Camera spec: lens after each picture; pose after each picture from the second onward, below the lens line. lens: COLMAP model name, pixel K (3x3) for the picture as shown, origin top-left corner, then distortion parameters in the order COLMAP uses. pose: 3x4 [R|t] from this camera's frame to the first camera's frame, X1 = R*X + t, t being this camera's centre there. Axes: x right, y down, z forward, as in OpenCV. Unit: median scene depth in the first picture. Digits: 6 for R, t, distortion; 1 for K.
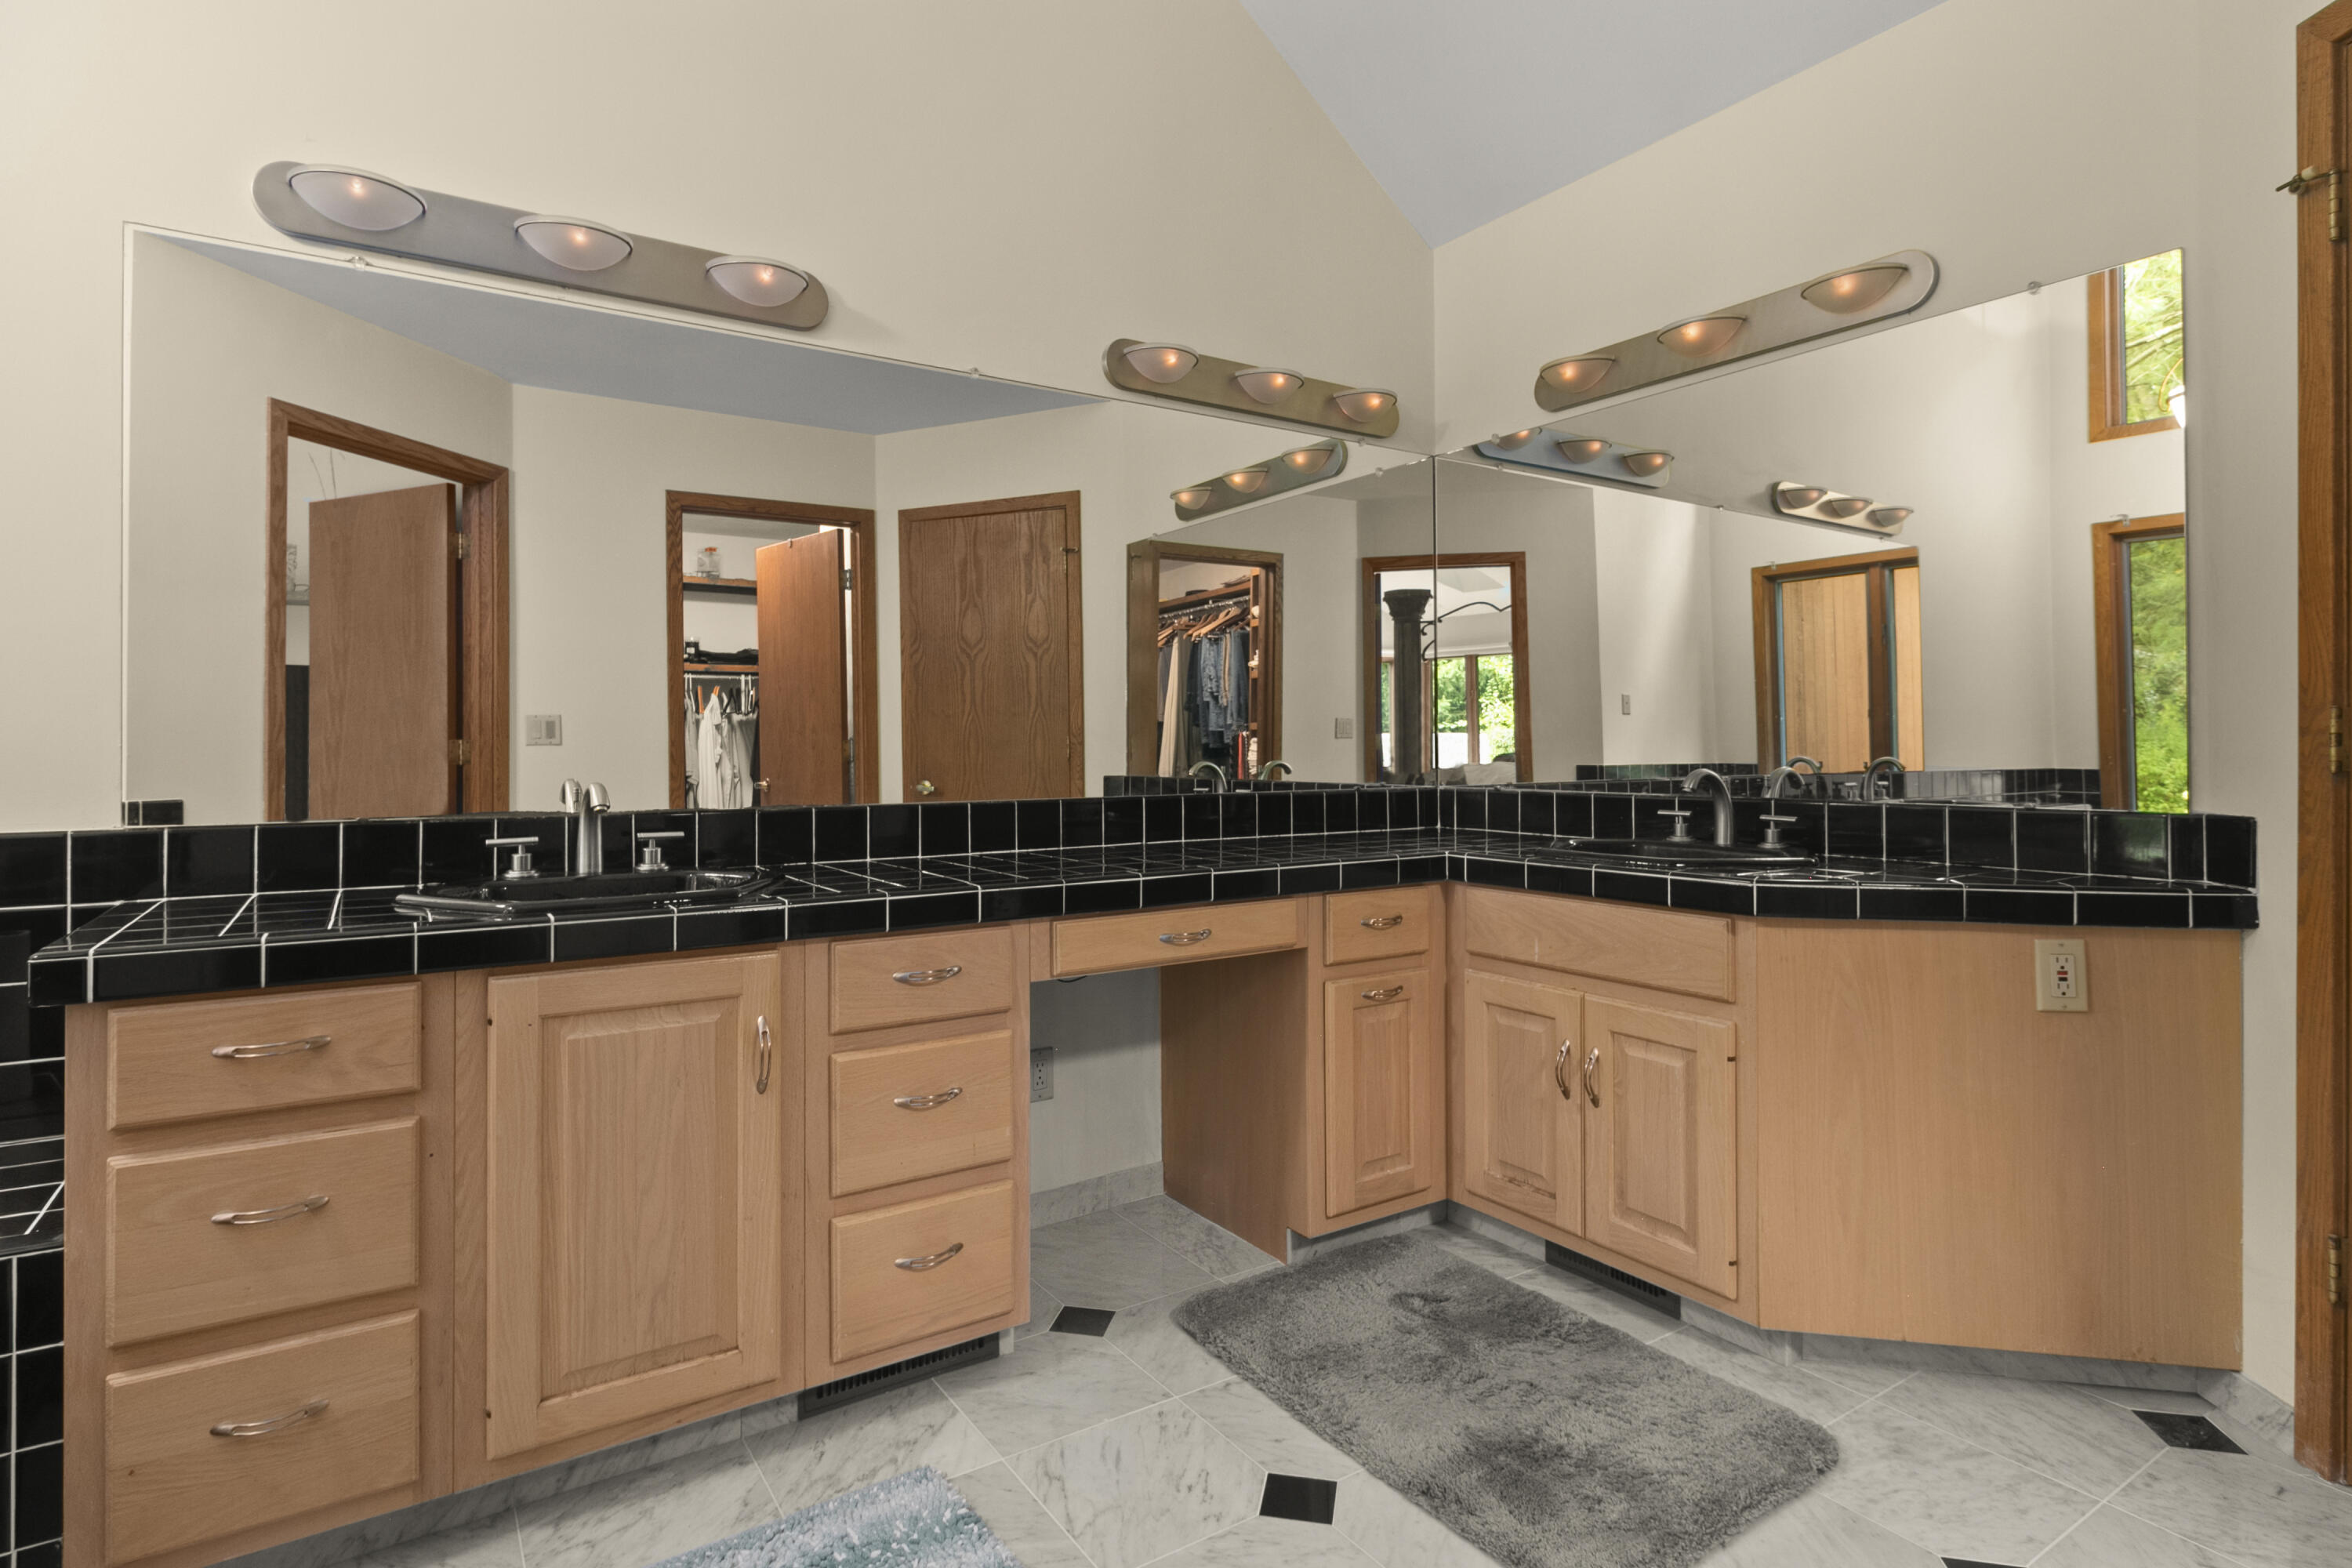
lens RADIAL K [[1182.6, 0, 1141.0], [0, 1182.6, 736.7], [0, 0, 1]] dist [-0.022543, -0.000298]
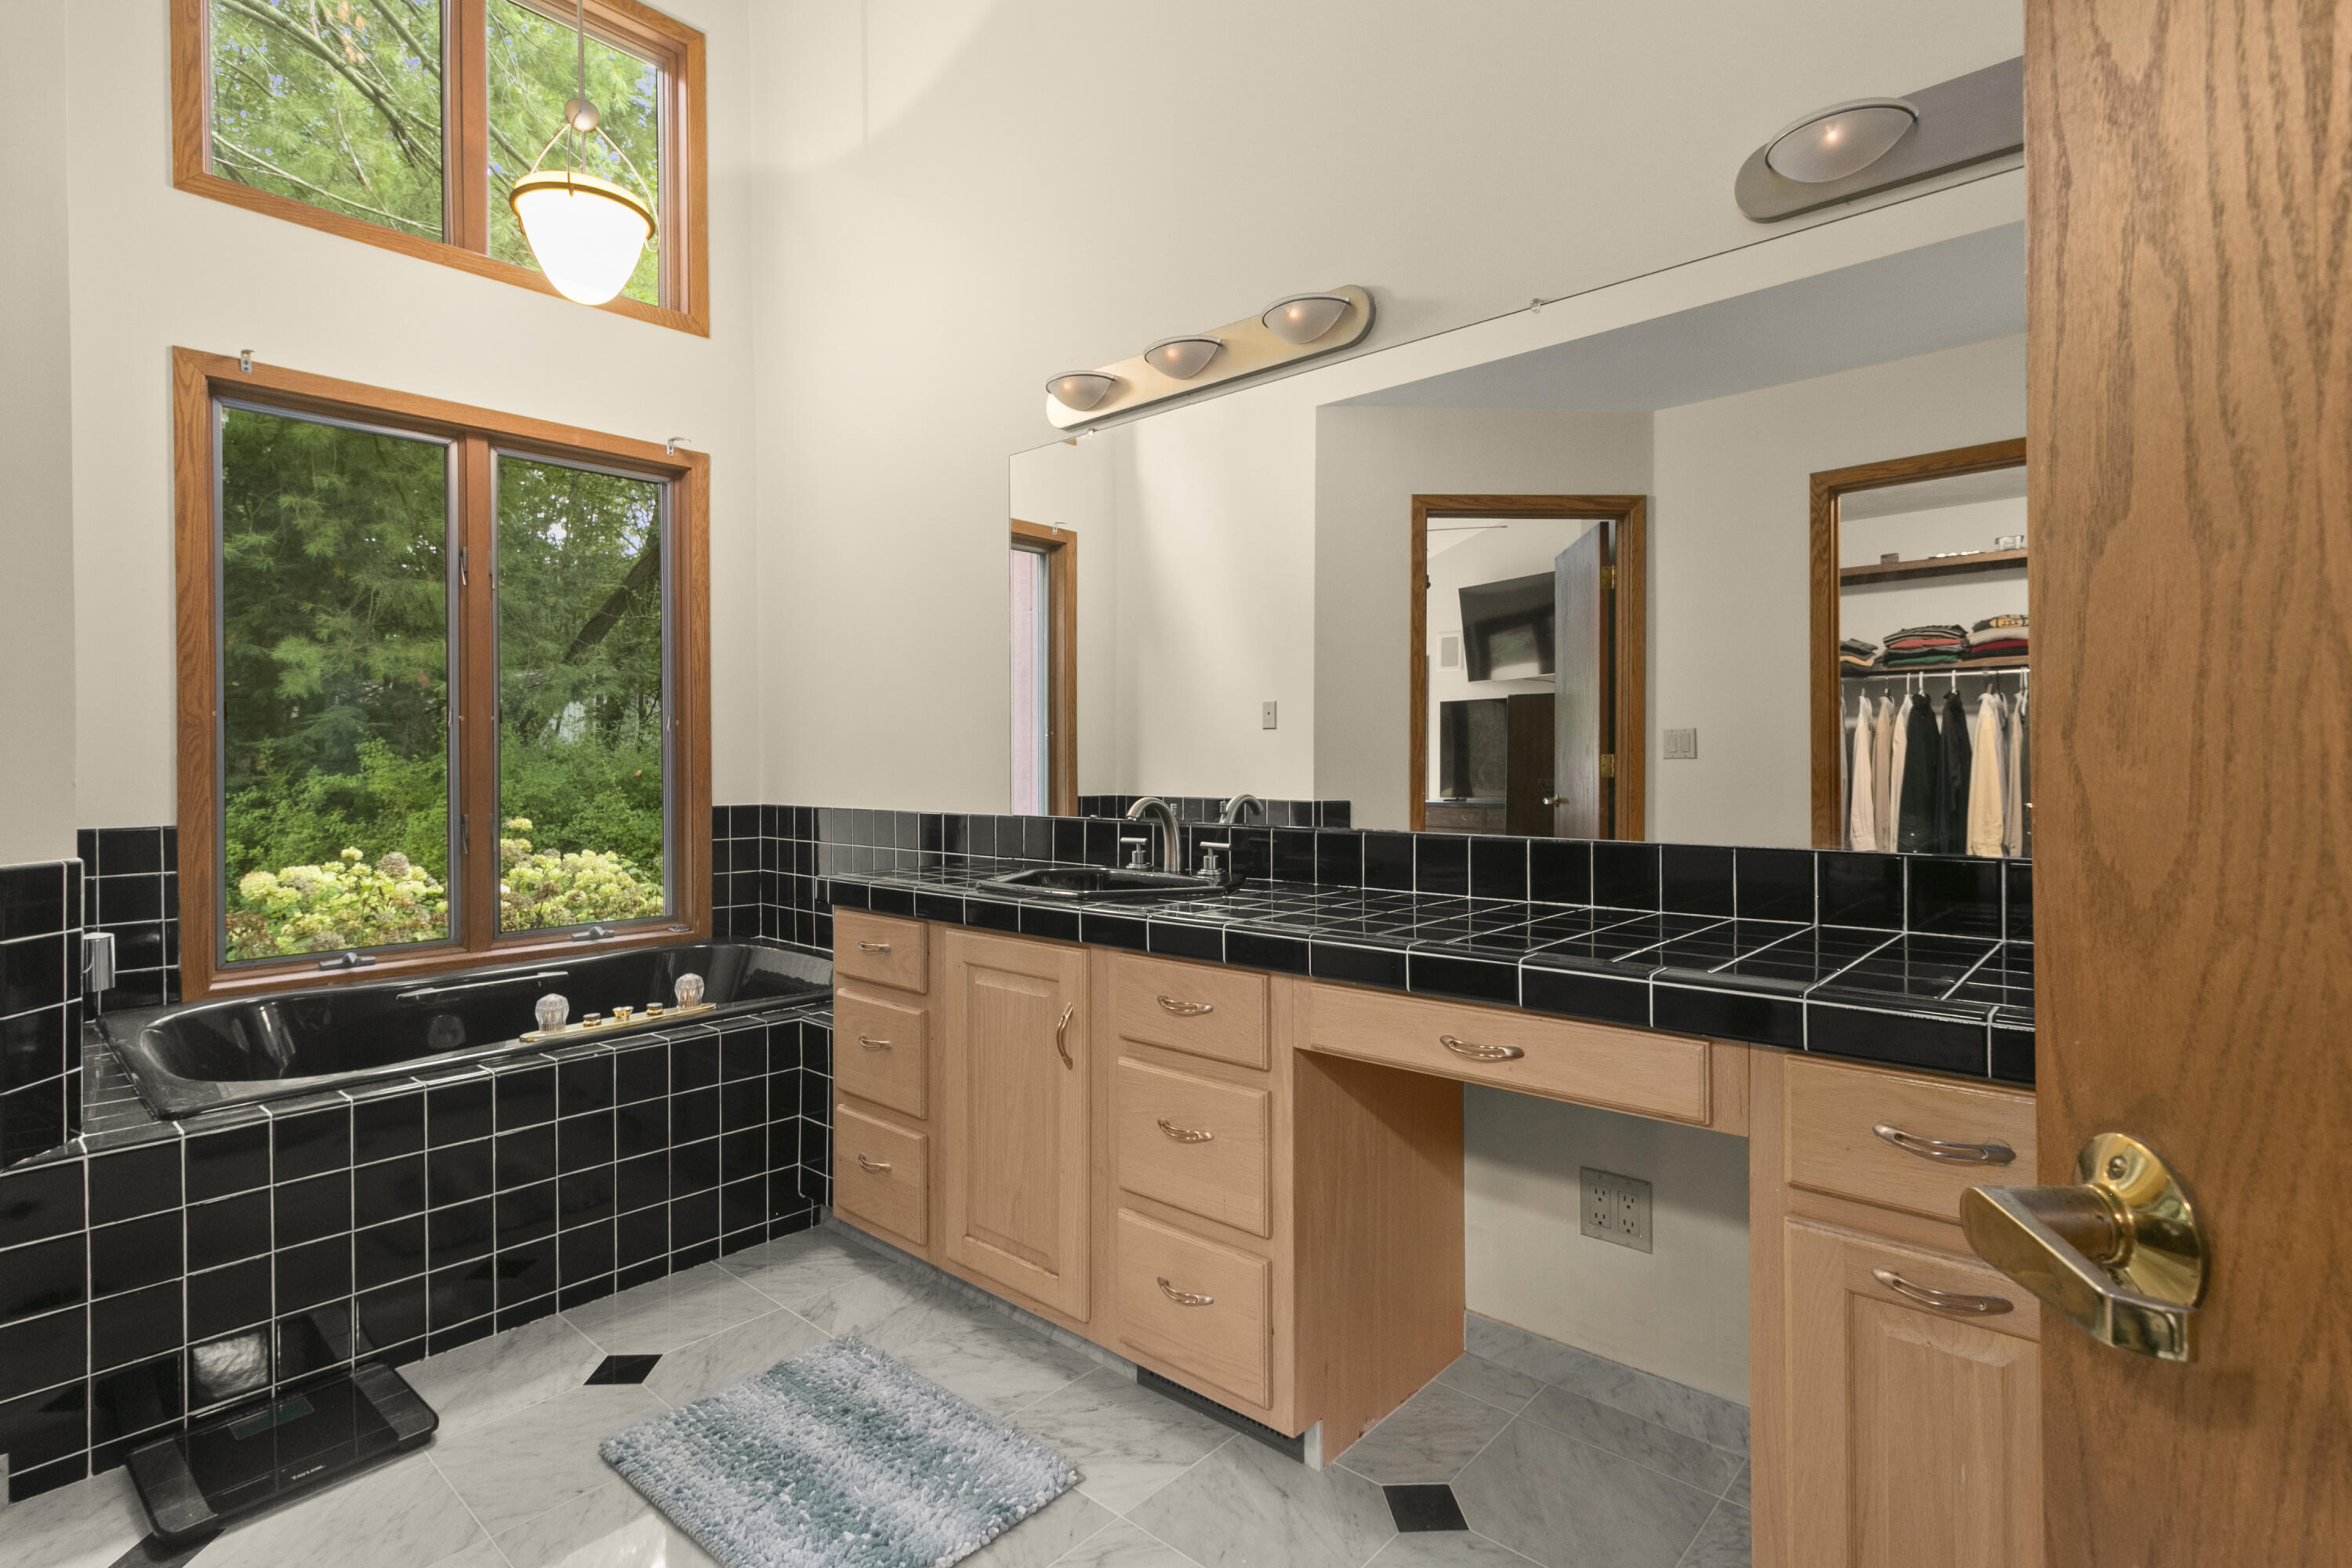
lens RADIAL K [[1122.6, 0, 1175.8], [0, 1122.6, 774.4], [0, 0, 1]] dist [-0.015022, 0.000381]
pose [[0.258541, 0.012758, -0.965916, 0.630016], [0.011371, 0.999803, 0.016250, -0.002960], [0.965933, -0.015184, 0.258345, 0.672994]]
